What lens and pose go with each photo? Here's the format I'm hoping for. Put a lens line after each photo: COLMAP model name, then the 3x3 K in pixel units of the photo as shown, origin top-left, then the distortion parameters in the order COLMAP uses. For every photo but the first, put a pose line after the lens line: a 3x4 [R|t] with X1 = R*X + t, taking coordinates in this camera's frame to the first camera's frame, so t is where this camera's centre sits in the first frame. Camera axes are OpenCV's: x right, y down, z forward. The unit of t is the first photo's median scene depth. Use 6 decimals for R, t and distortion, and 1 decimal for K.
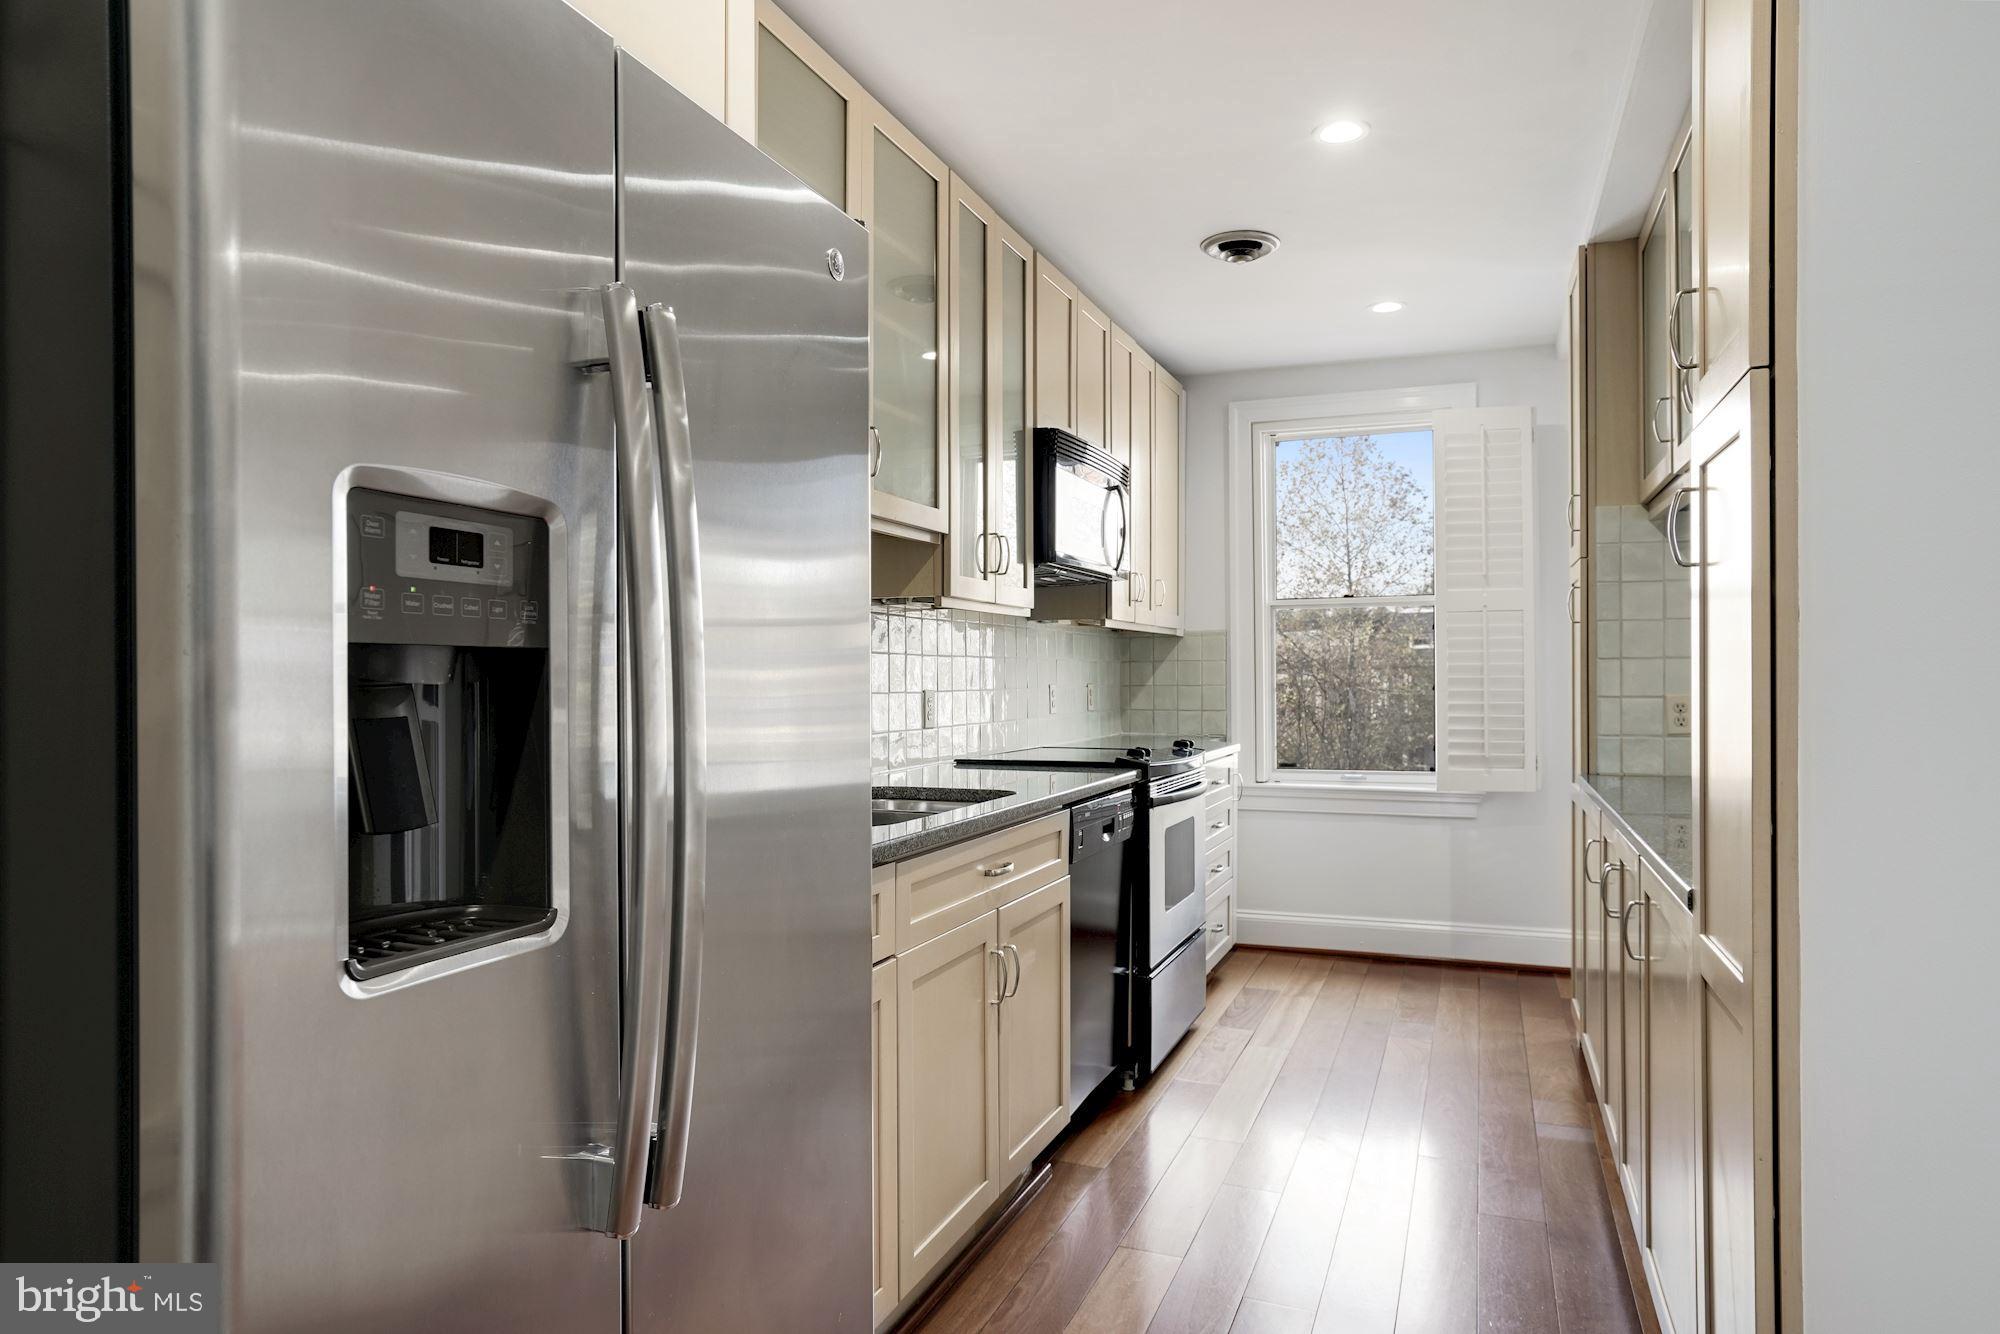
lens RADIAL K [[1252.5, 0, 1007.3], [0, 1252.5, 685.3], [0, 0, 1]] dist [0.025501, 0.004108]
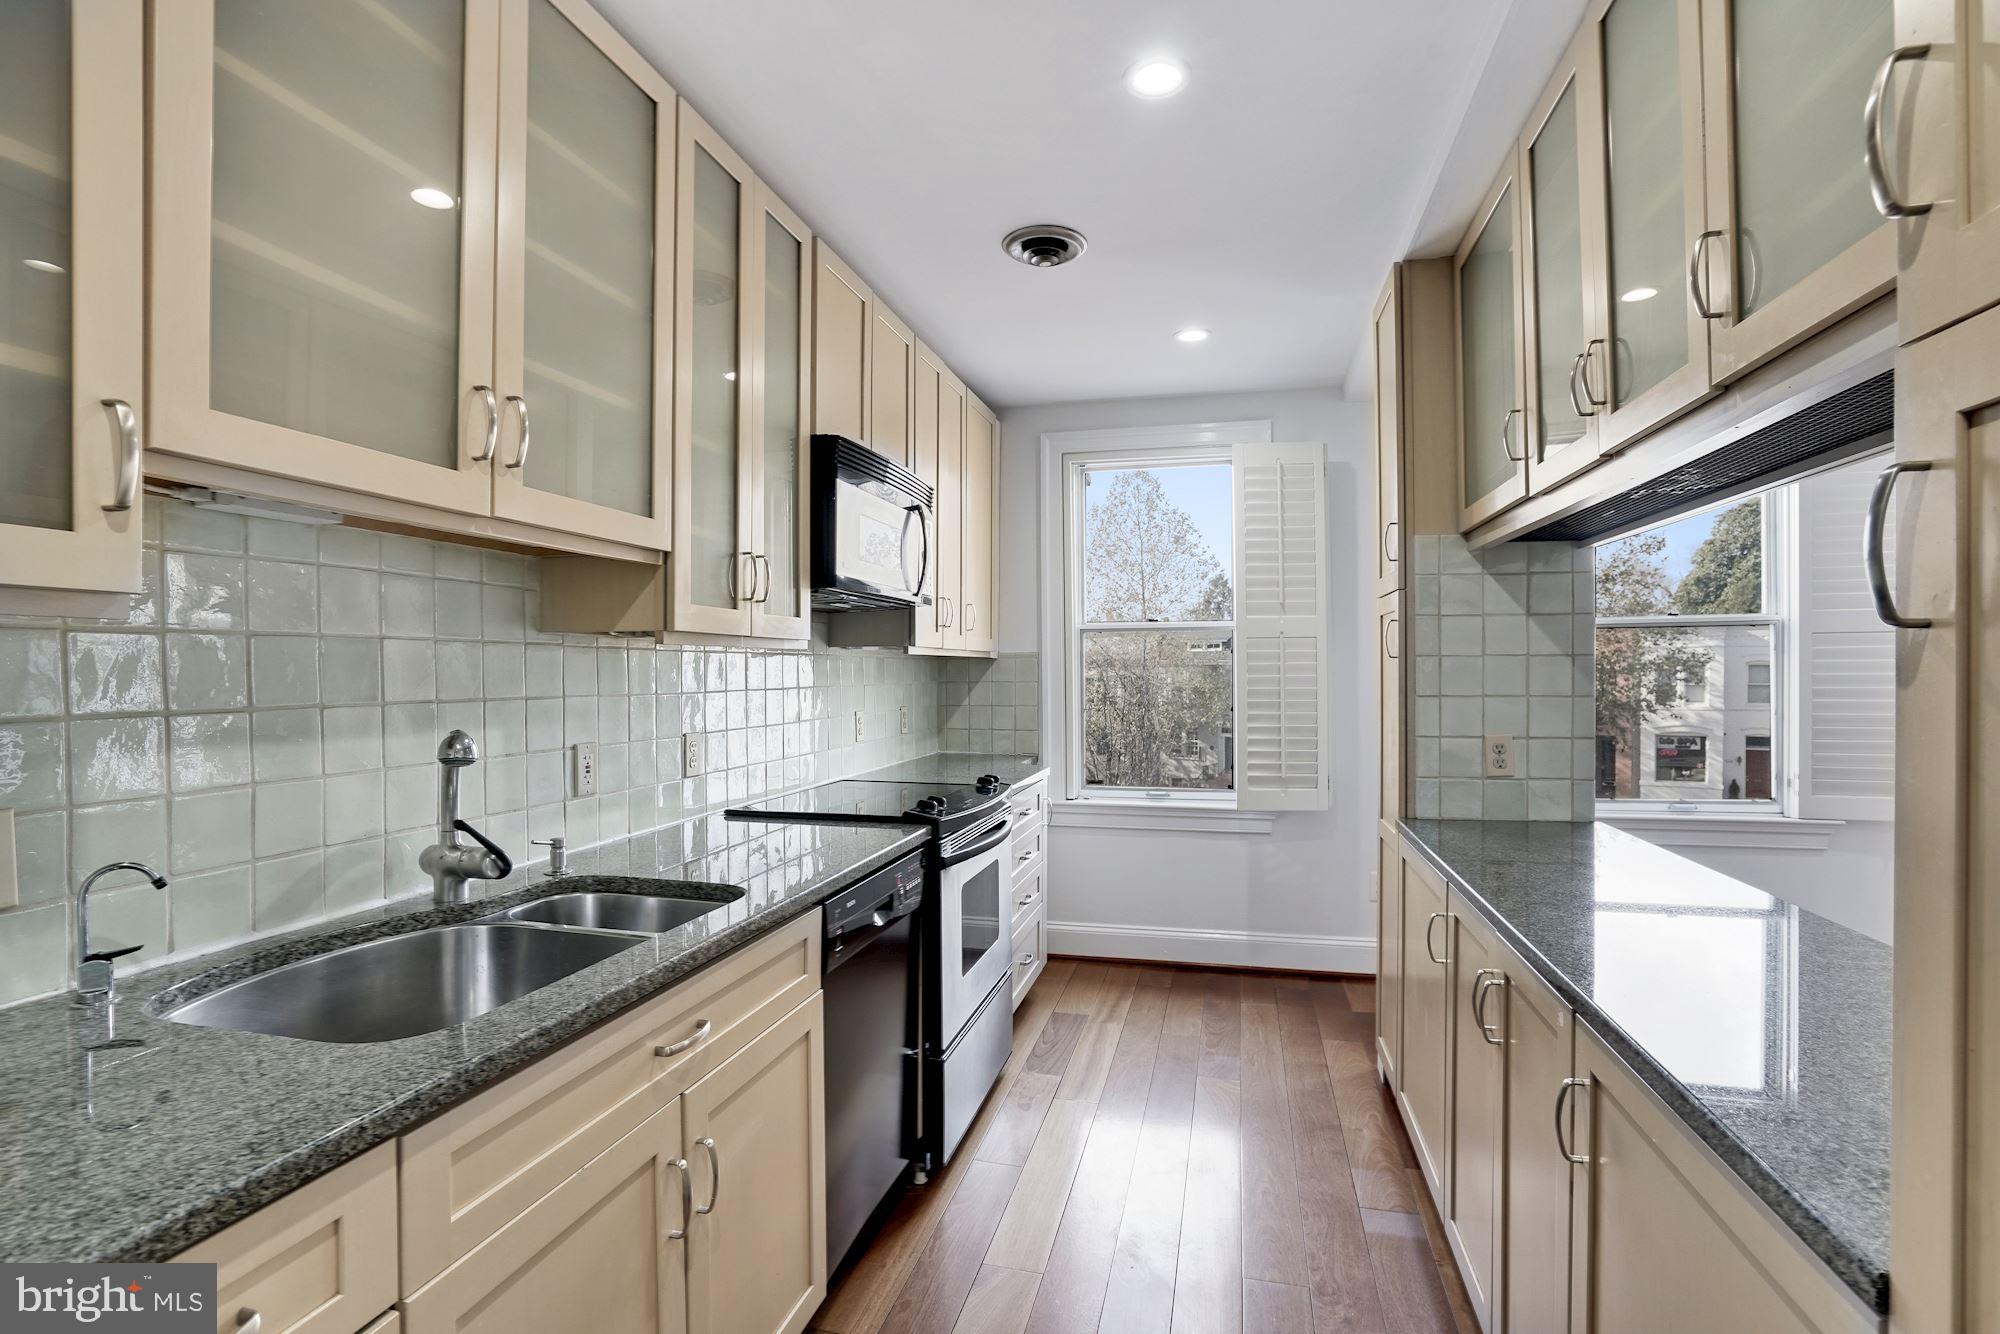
lens RADIAL K [[984.1, 0, 996.2], [0, 984.1, 673.8], [0, 0, 1]] dist [-0.002219, -0.000243]
pose [[0.993039, 0.001180, 0.117778, 0.065299], [-0.000584, 0.999987, -0.005098, -0.032645], [-0.117782, 0.004993, 0.993027, 0.289828]]
